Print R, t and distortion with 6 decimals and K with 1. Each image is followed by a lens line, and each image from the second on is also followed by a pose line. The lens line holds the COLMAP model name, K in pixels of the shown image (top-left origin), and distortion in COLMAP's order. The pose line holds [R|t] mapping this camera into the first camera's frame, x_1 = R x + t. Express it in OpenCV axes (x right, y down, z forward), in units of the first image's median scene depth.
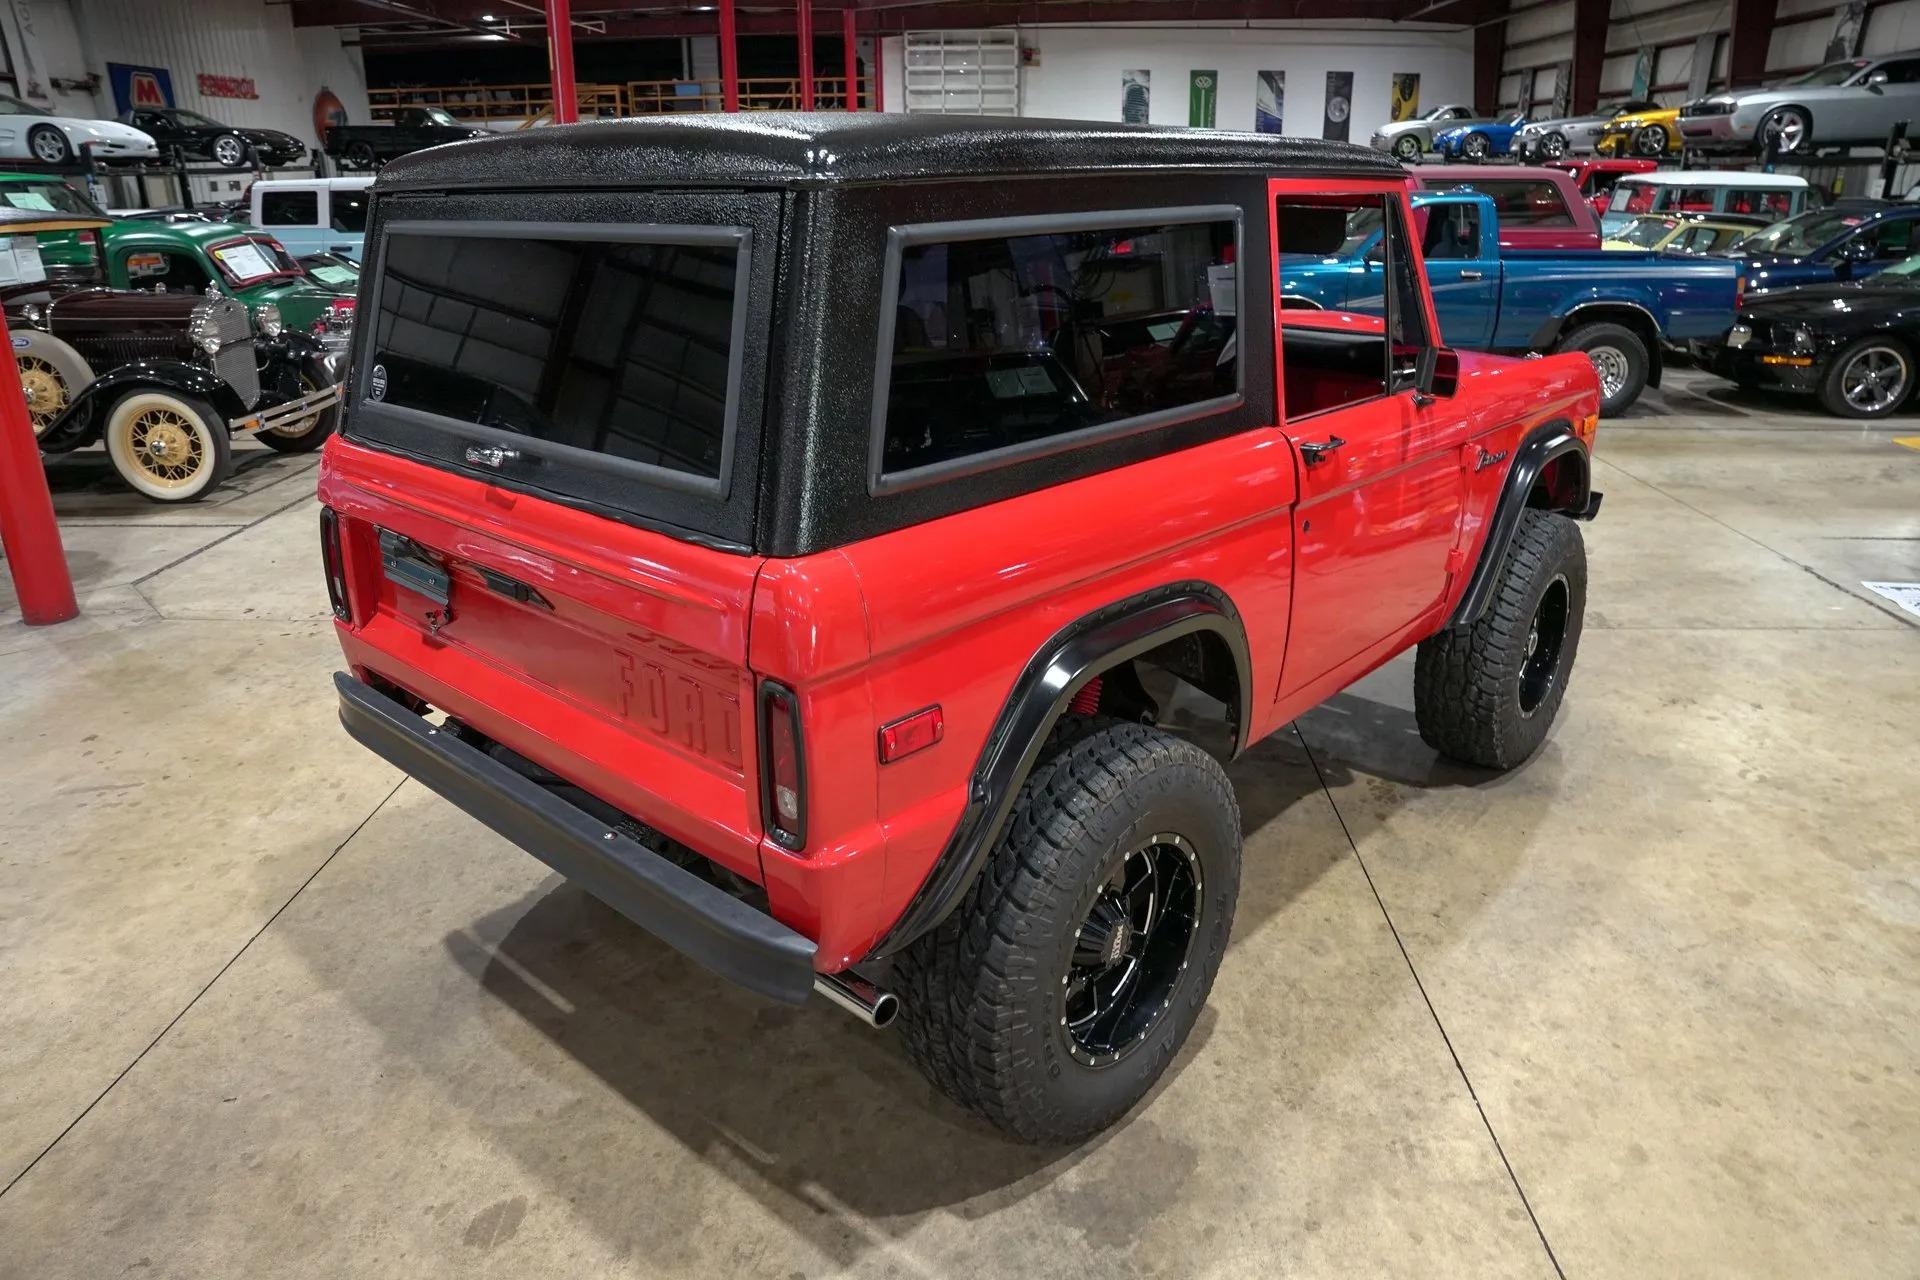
lens RADIAL K [[1315.2, 0, 965.7], [0, 1315.2, 634.4], [0, 0, 1]] dist [-0.139549, 0.108802]
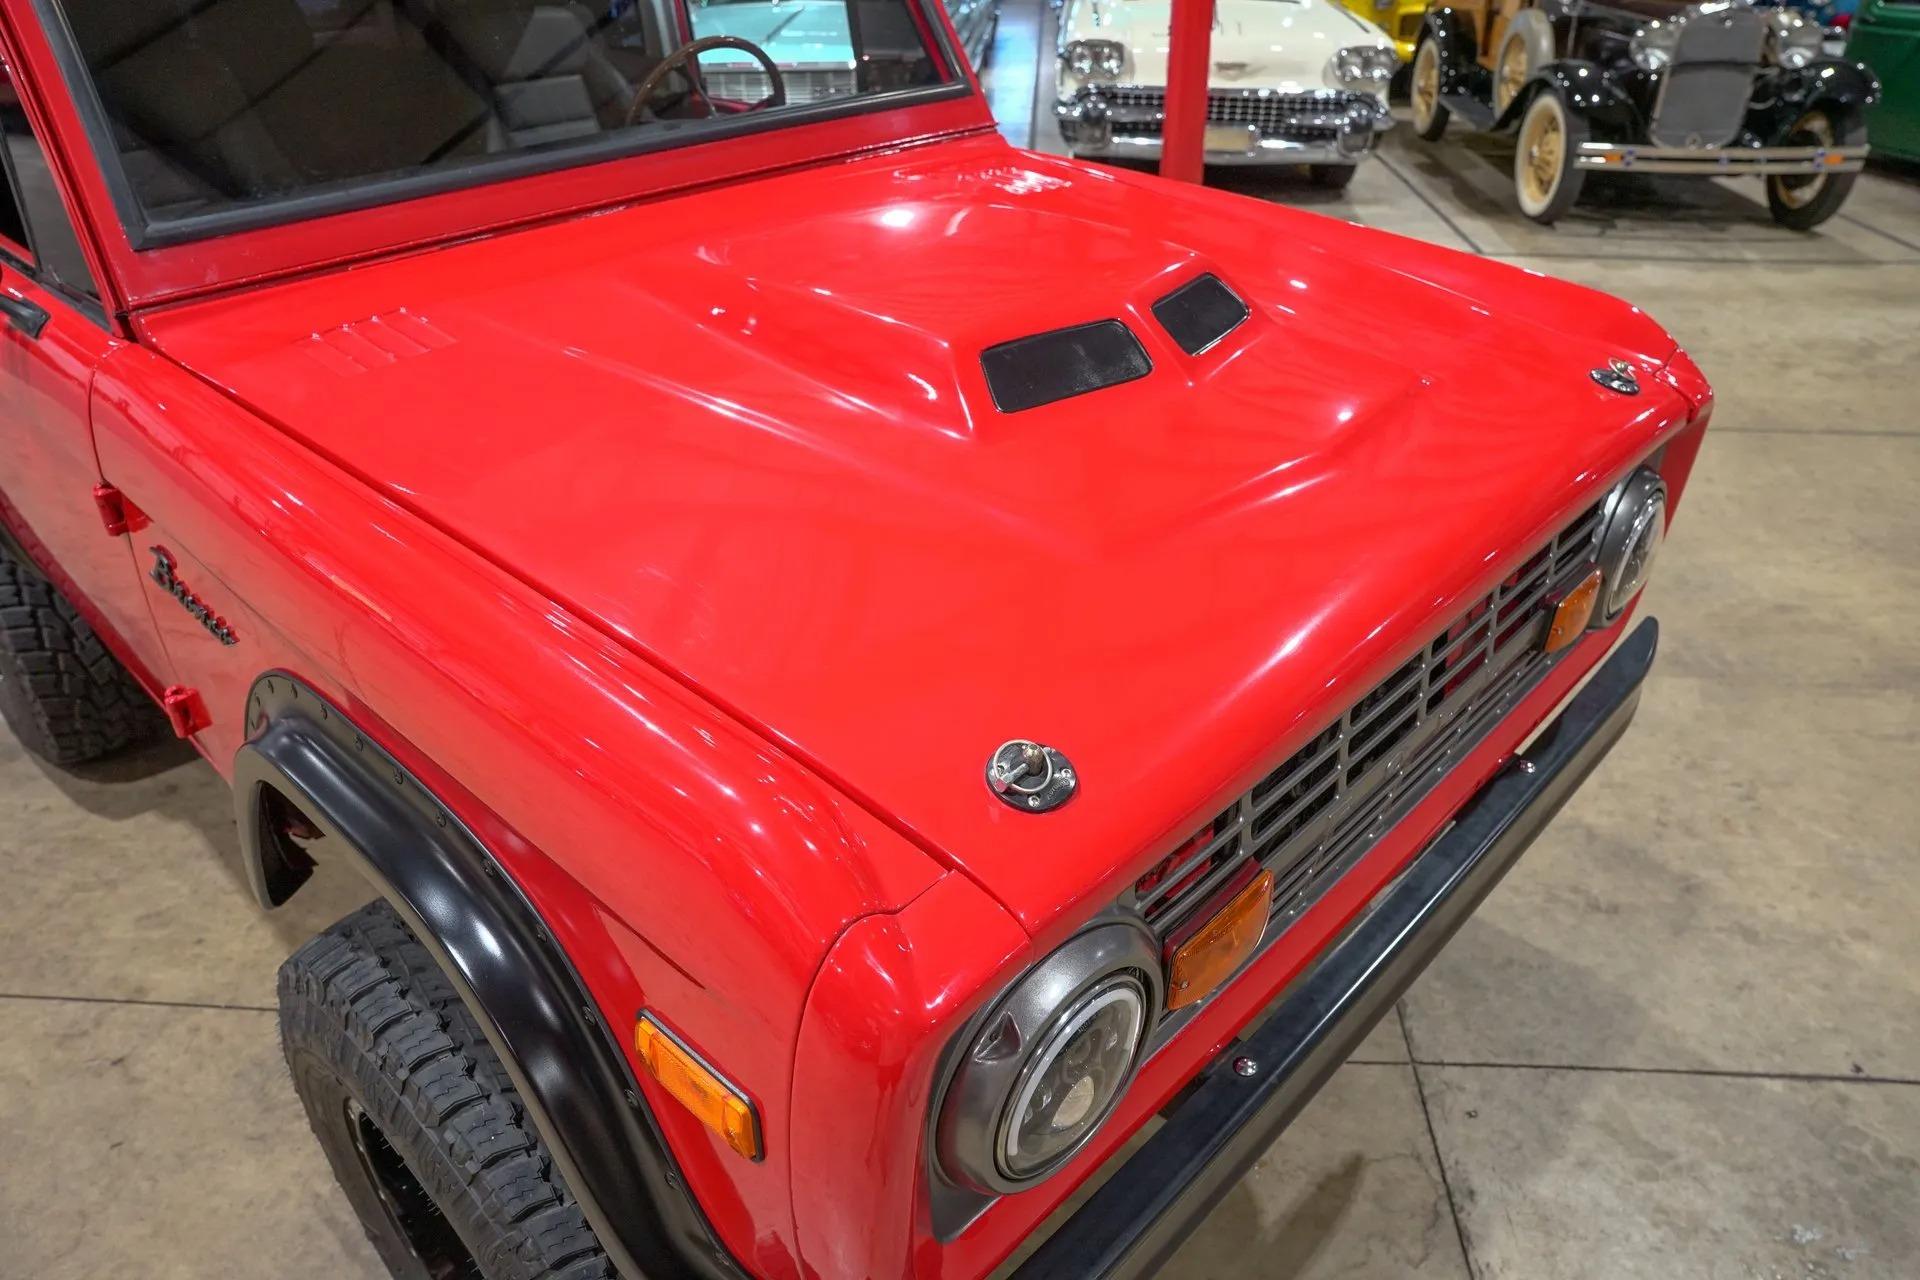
lens RADIAL K [[1315.2, 0, 963.5], [0, 1315.2, 636.5], [0, 0, 1]] dist [-0.139549, 0.108802]
pose [[-0.027419, 0.526379, -0.849808, 0.132894], [-0.335893, 0.795845, 0.503792, -0.072715], [0.941501, 0.299258, 0.154986, 0.209012]]
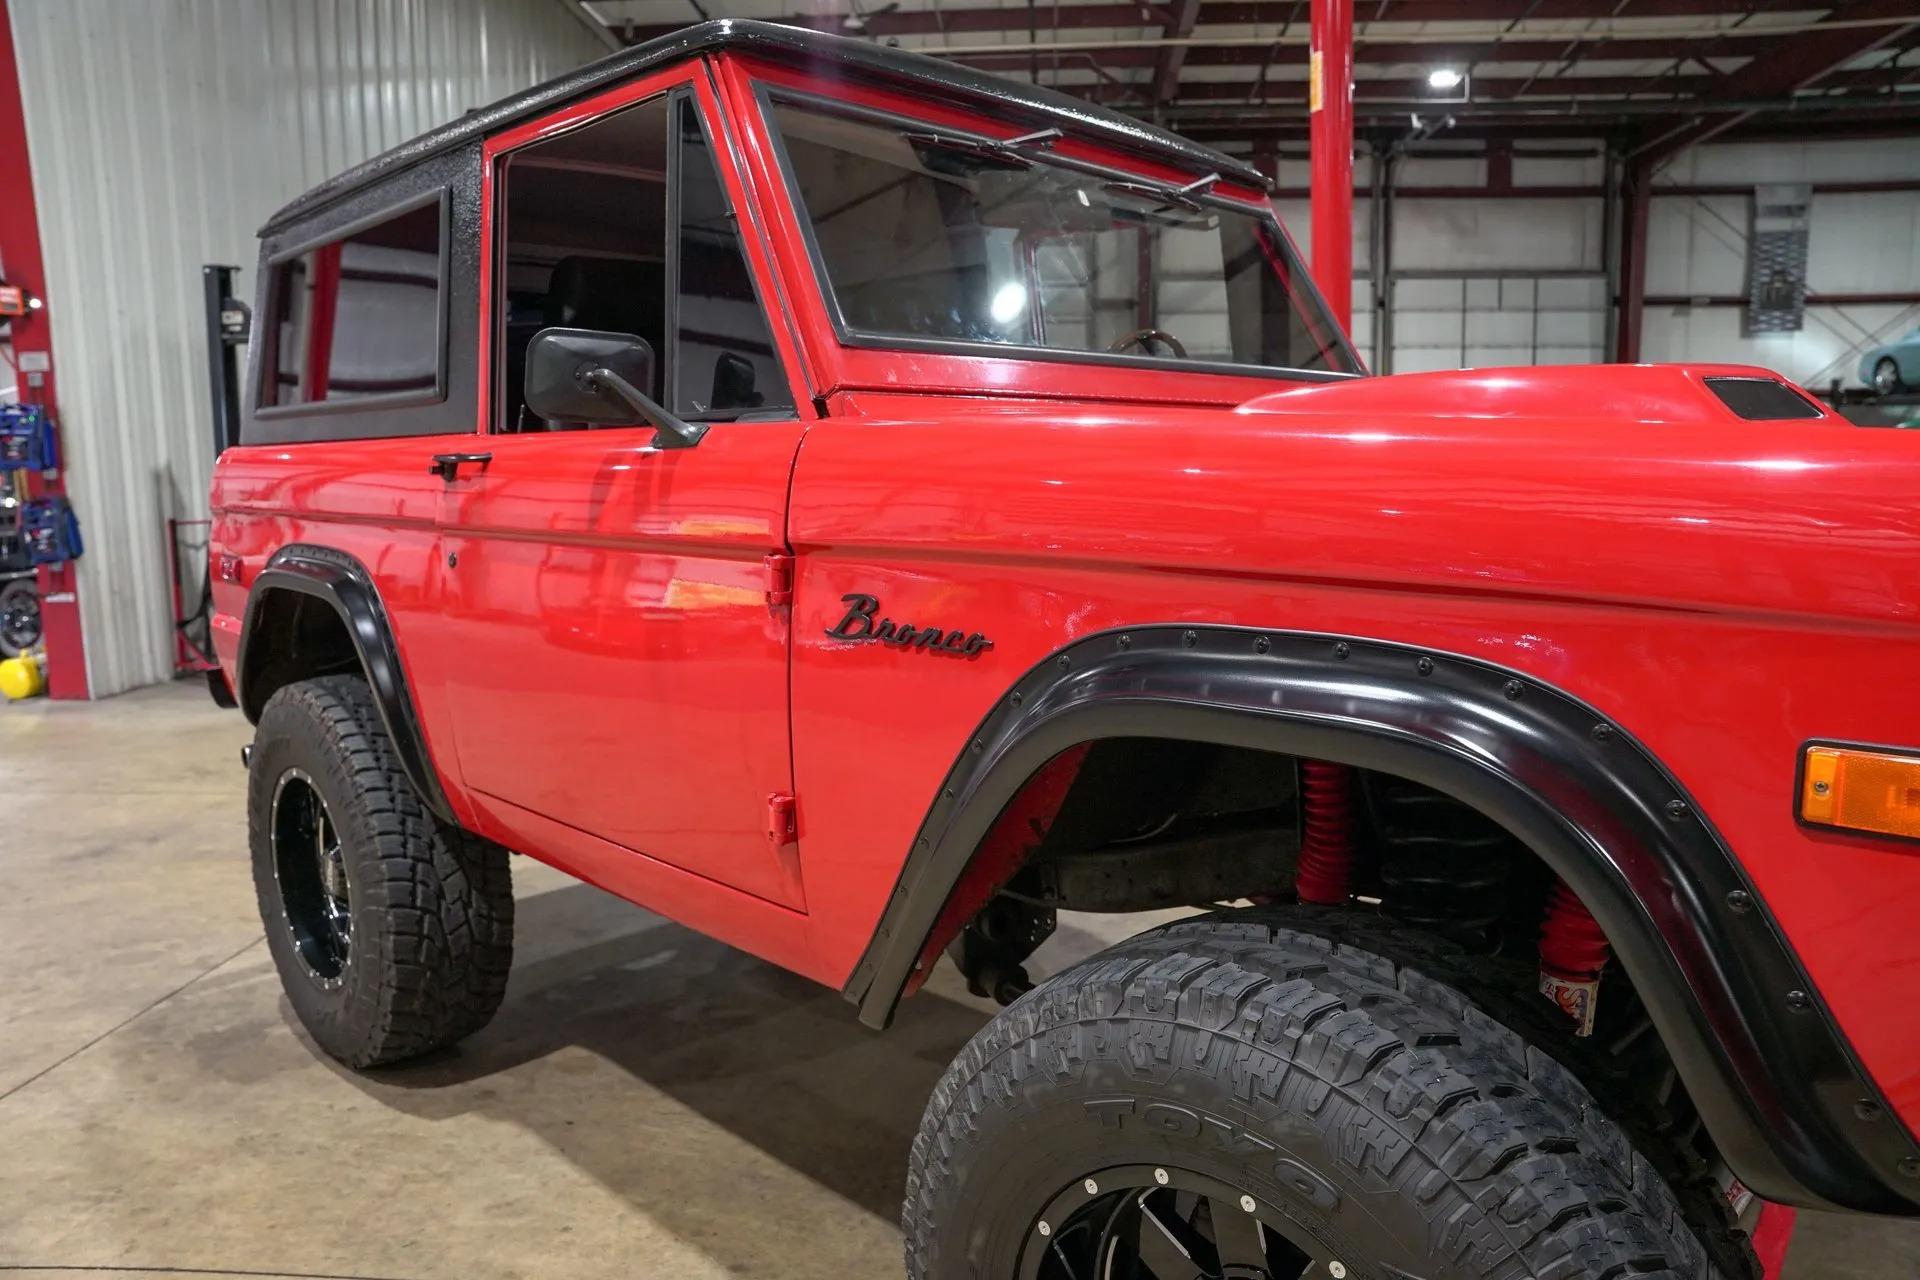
lens RADIAL K [[1315.2, 0, 967.4], [0, 1315.2, 638.5], [0, 0, 1]] dist [-0.139549, 0.108802]
pose [[-0.032930, 0.142872, -0.989193, 0.143473], [-0.327866, 0.933416, 0.145731, -0.035483], [0.944150, 0.329122, 0.016106, 0.180998]]
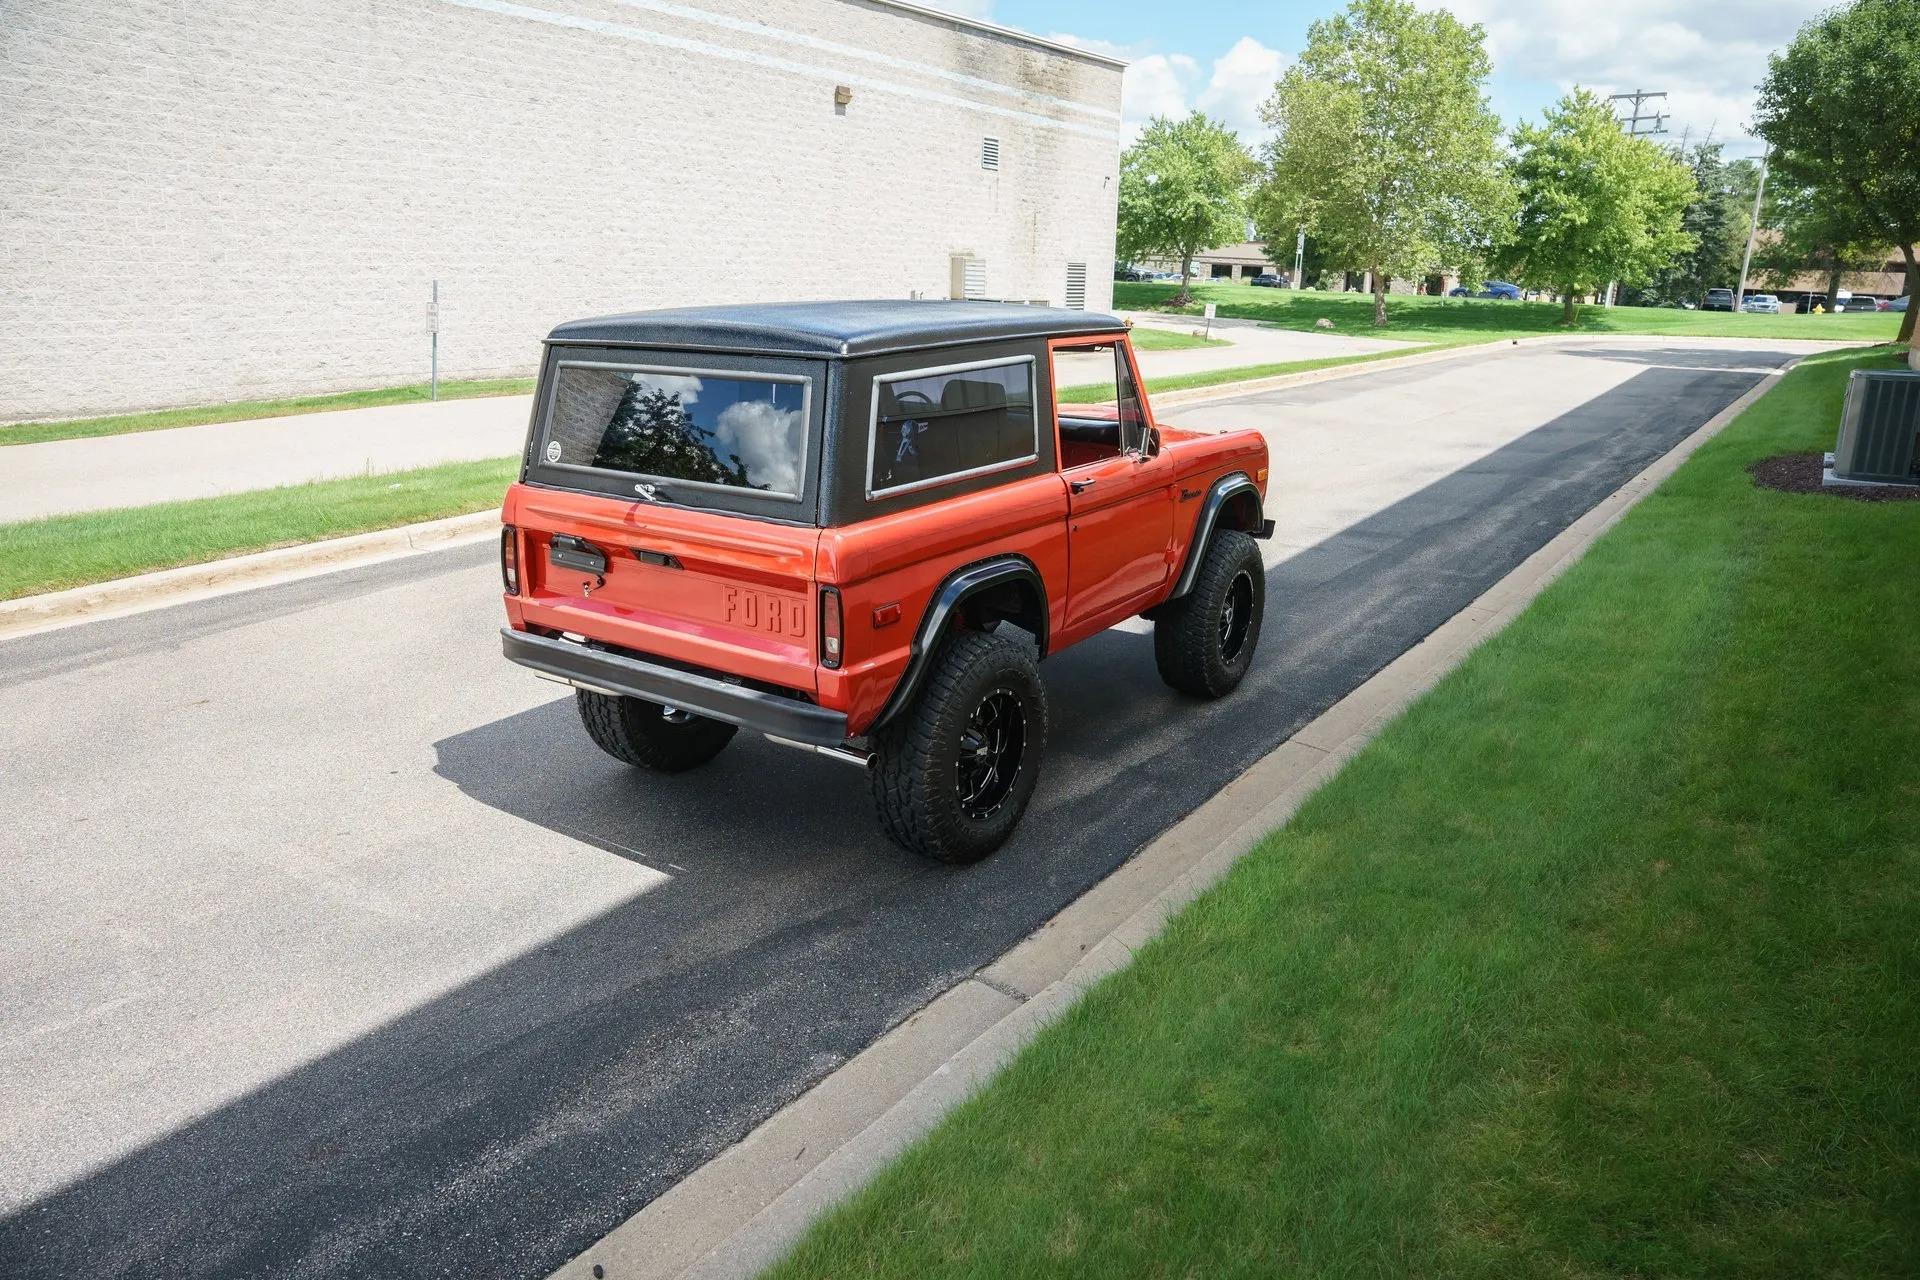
lens RADIAL K [[1298.4, 0, 947.8], [0, 1298.4, 637.8], [0, 0, 1]] dist [-0.102118, 0.065946]
pose [[0.990998, -0.026310, 0.131265, -0.021175], [0.033981, 0.997822, -0.056540, 0.022691], [-0.129492, 0.060492, 0.989734, -0.102783]]
